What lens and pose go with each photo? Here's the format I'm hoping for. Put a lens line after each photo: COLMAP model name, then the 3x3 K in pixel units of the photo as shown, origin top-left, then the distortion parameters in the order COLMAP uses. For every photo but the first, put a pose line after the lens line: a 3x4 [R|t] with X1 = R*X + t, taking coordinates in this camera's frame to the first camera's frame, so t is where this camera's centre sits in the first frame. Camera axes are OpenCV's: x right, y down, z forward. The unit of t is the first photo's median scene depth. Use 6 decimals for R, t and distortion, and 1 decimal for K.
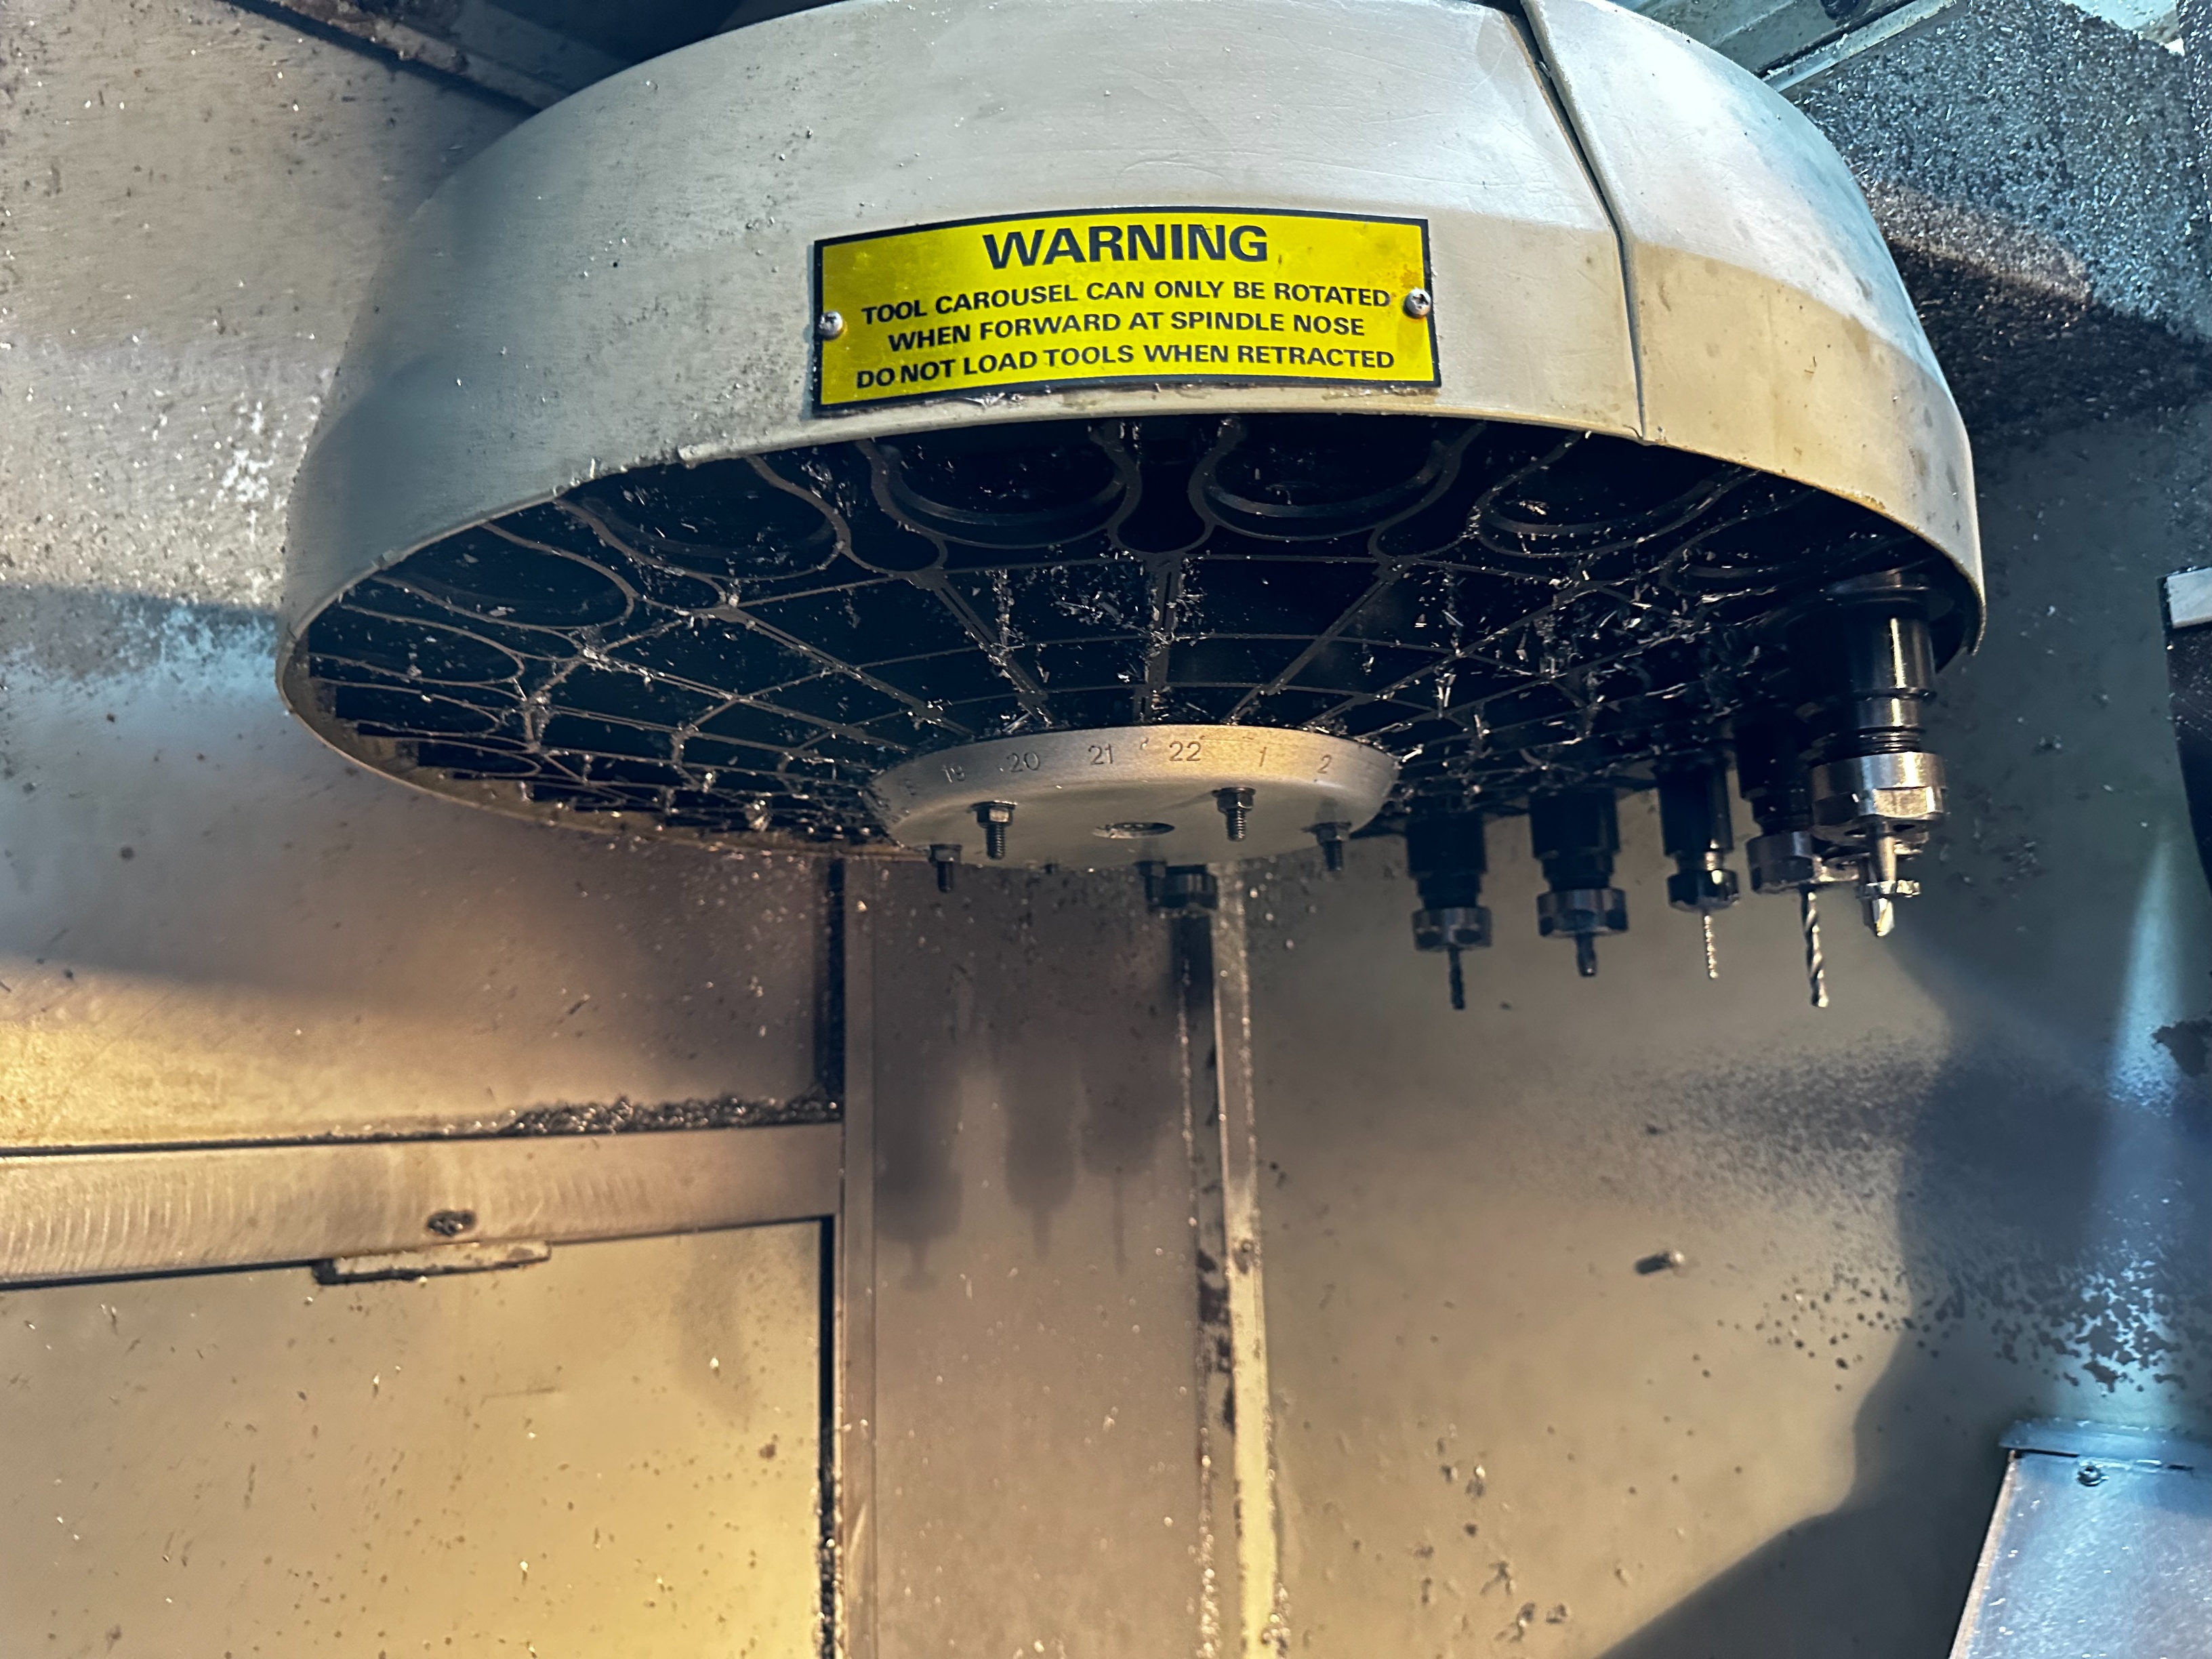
lens RADIAL K [[1635.0, 0, 1134.4], [0, 1635.0, 829.2], [0, 0, 1]] dist [0.042378, -0.064999]
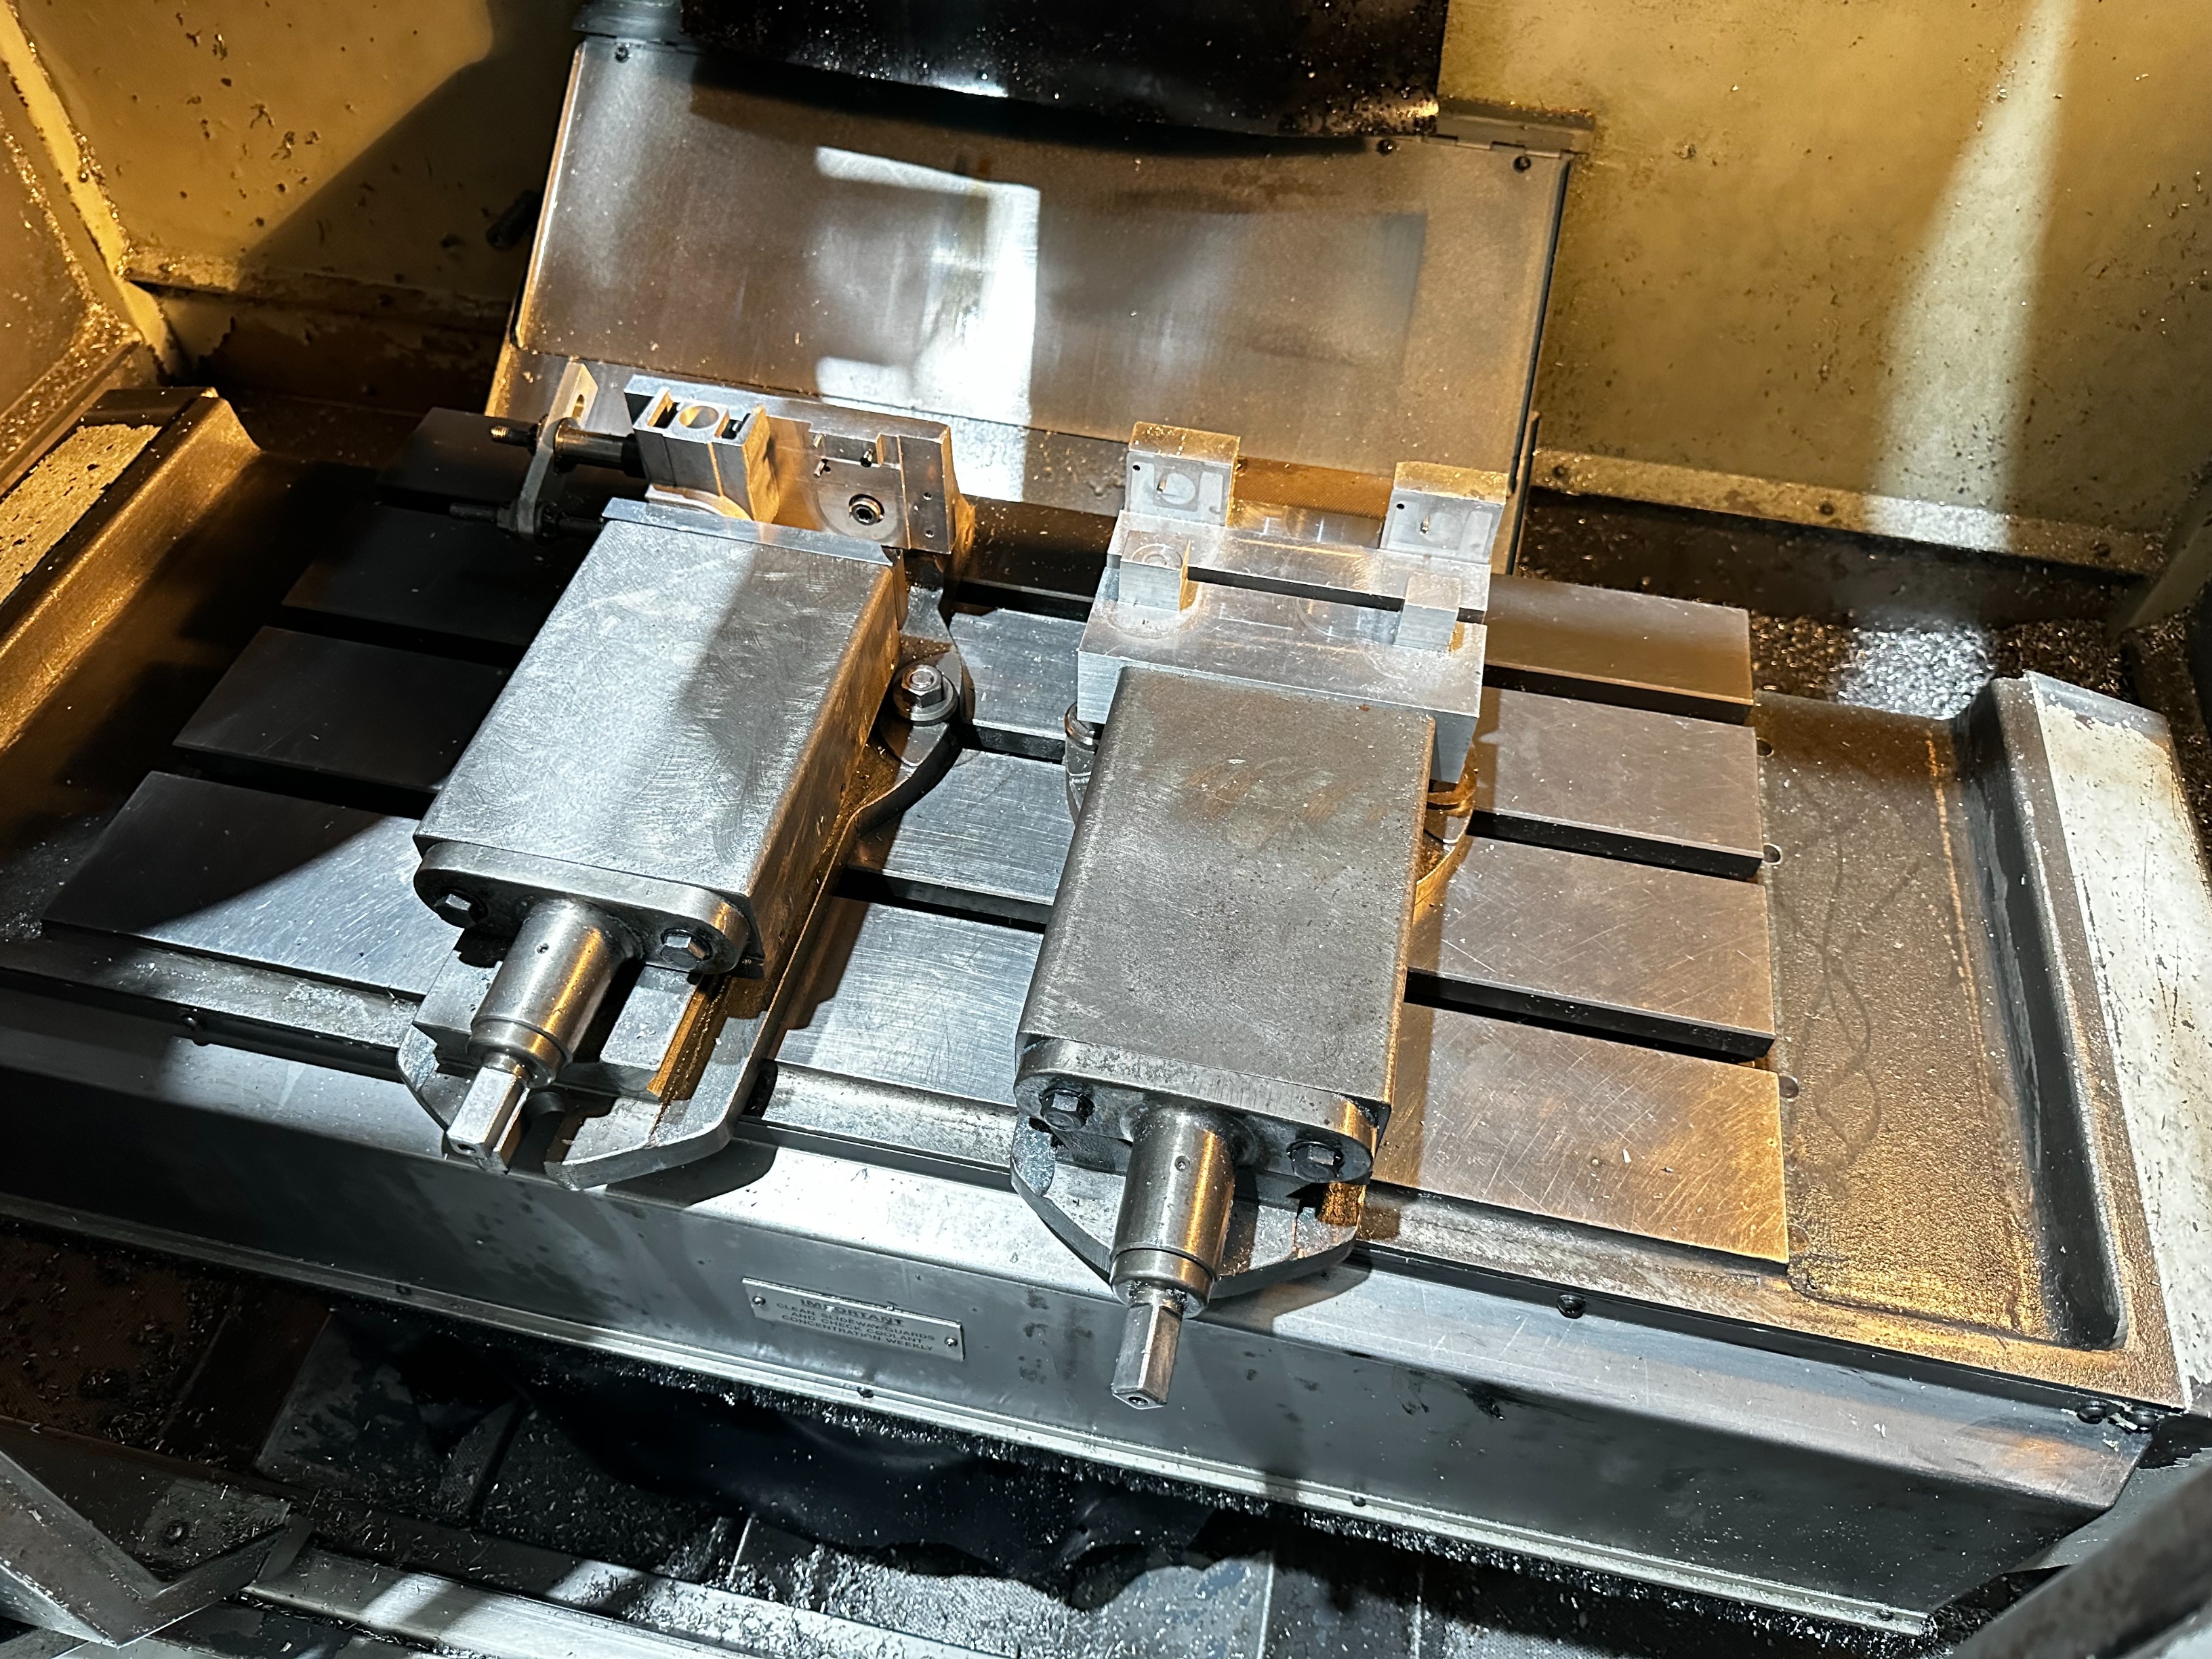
lens RADIAL K [[1588.4, 0, 1104.1], [0, 1588.4, 839.3], [0, 0, 1]] dist [-0.014356, -0.000887]
pose [[0.815965, -0.417041, 0.400348, 0.027043], [-0.139380, 0.530172, 0.836355, -0.371027], [-0.561048, -0.738237, 0.374475, -0.261357]]
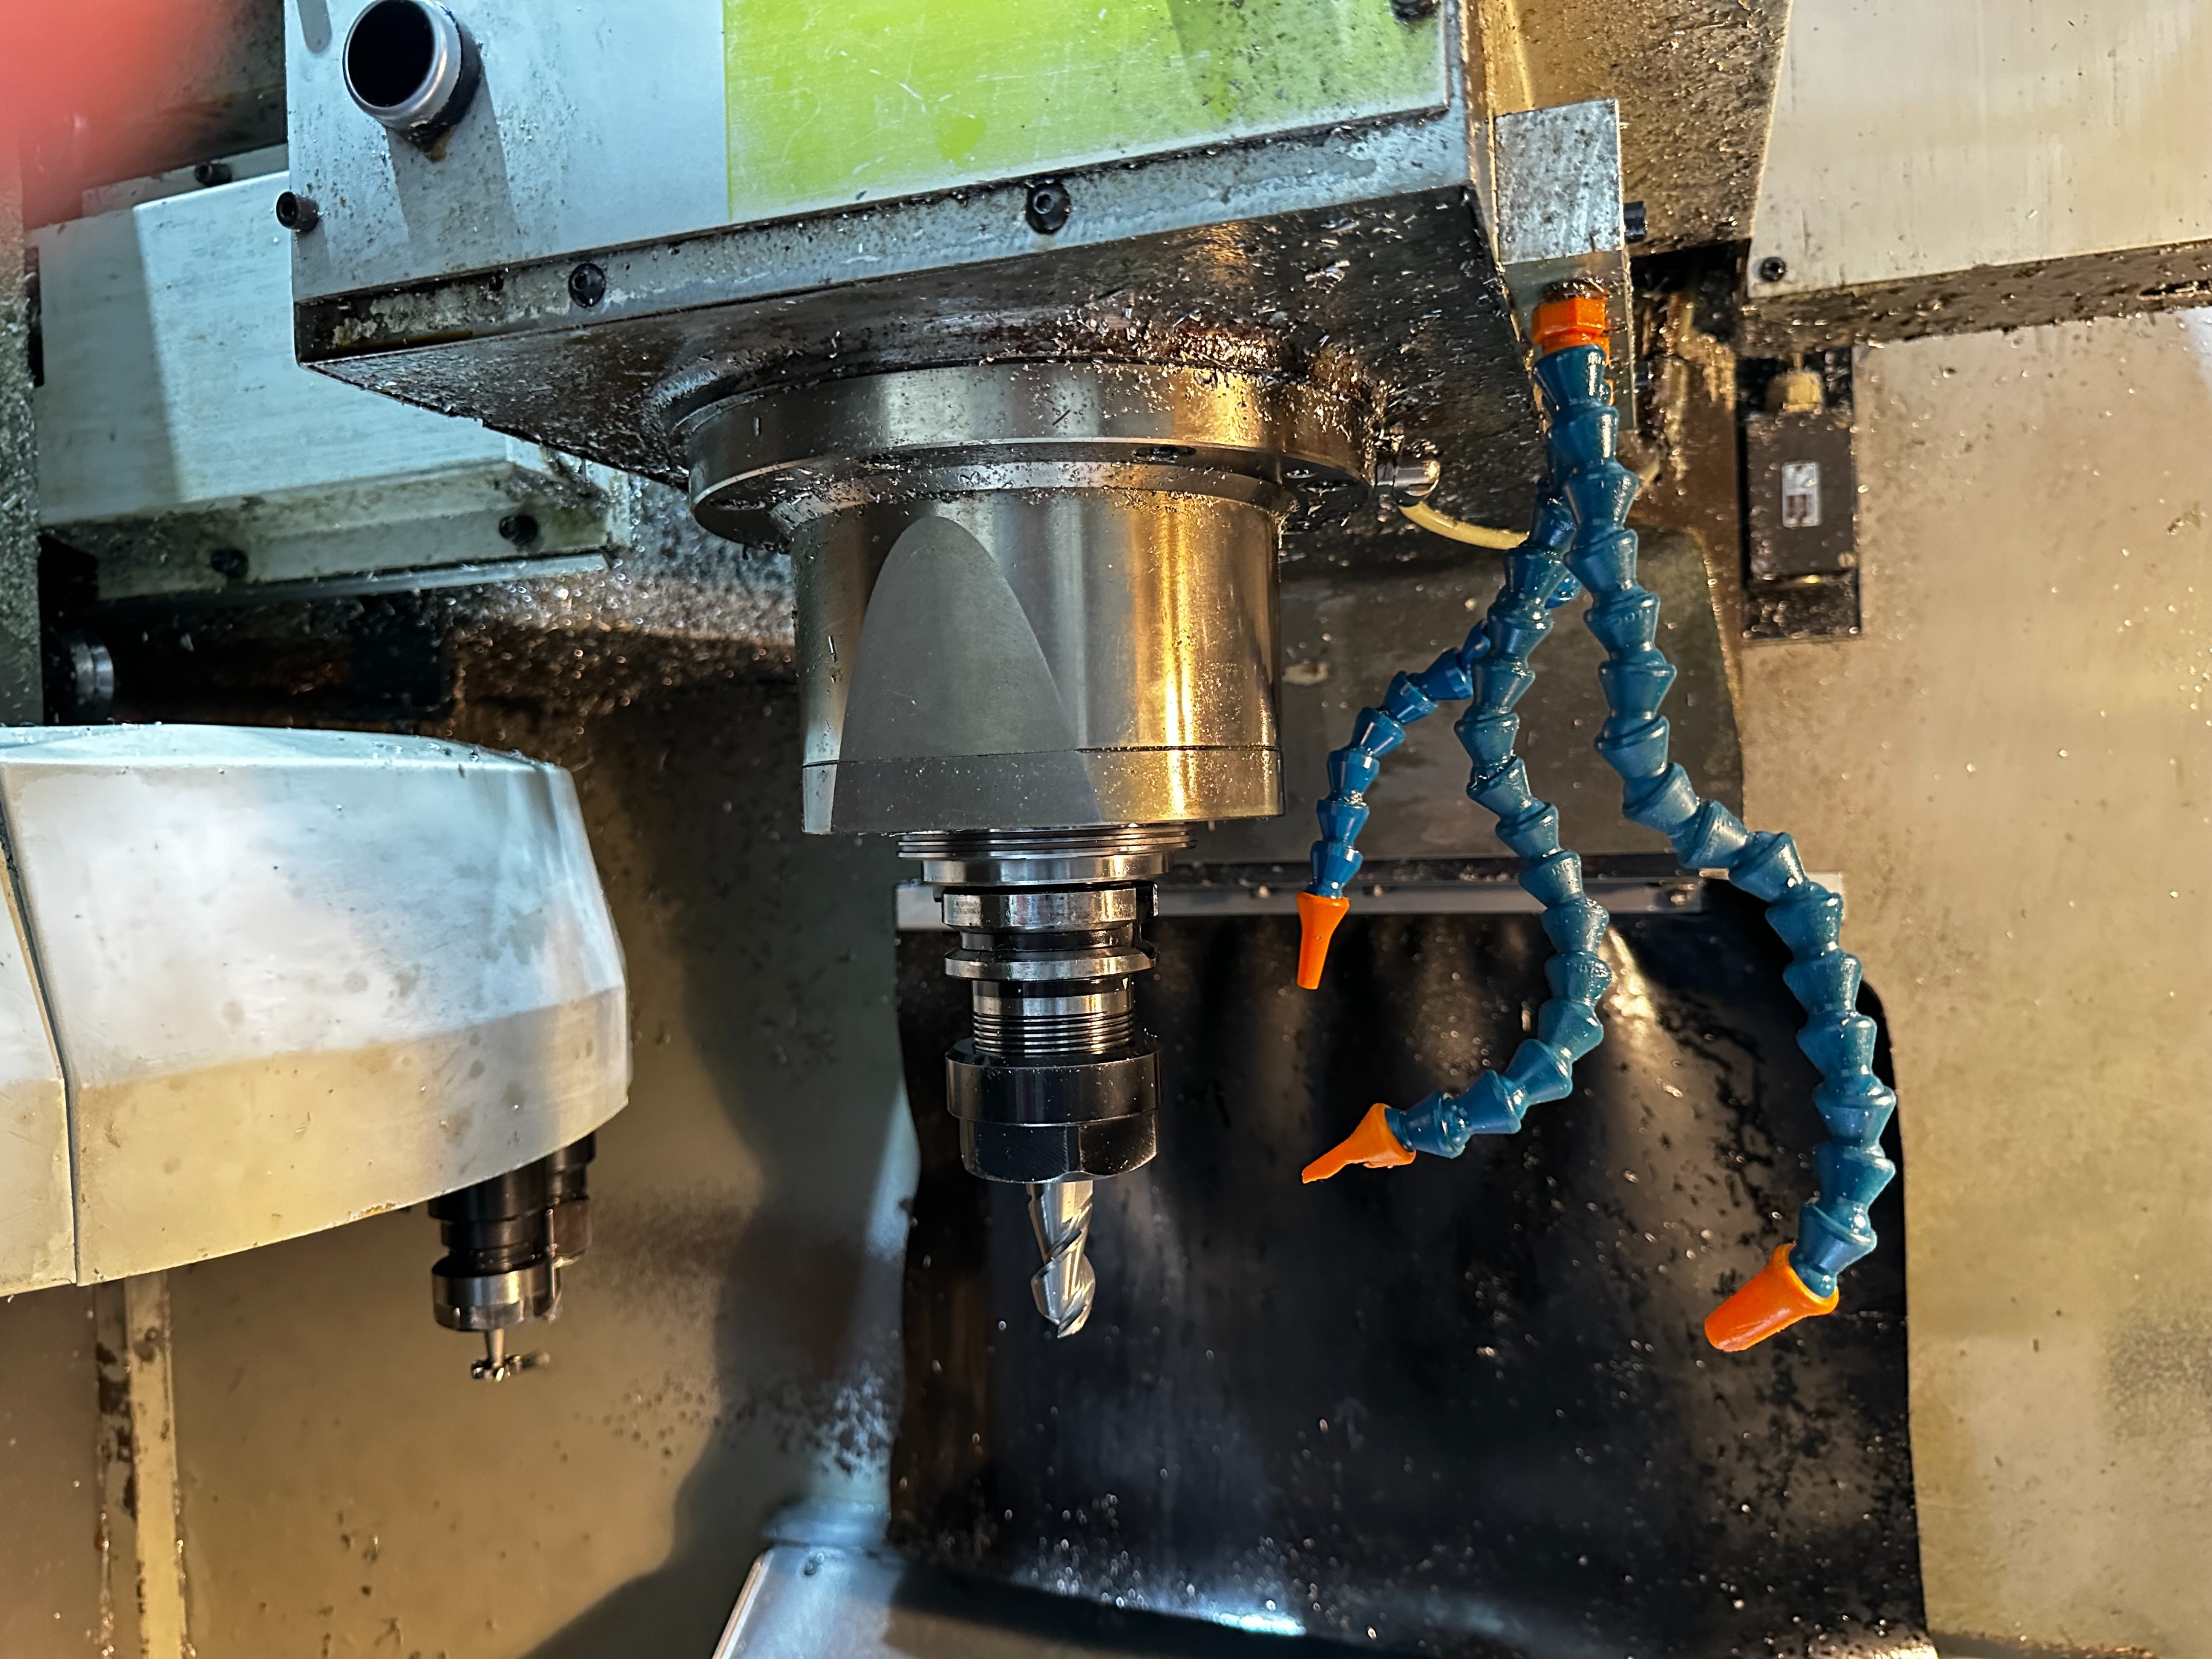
lens RADIAL K [[1588.4, 0, 1104.1], [0, 1588.4, 839.3], [0, 0, 1]] dist [-0.014356, -0.000887]
pose [[0.879364, 0.000346, 0.476150, 0.136105], [-0.073015, 0.988271, 0.134127, -0.238158], [-0.470519, -0.152712, 0.869075, -0.058361]]
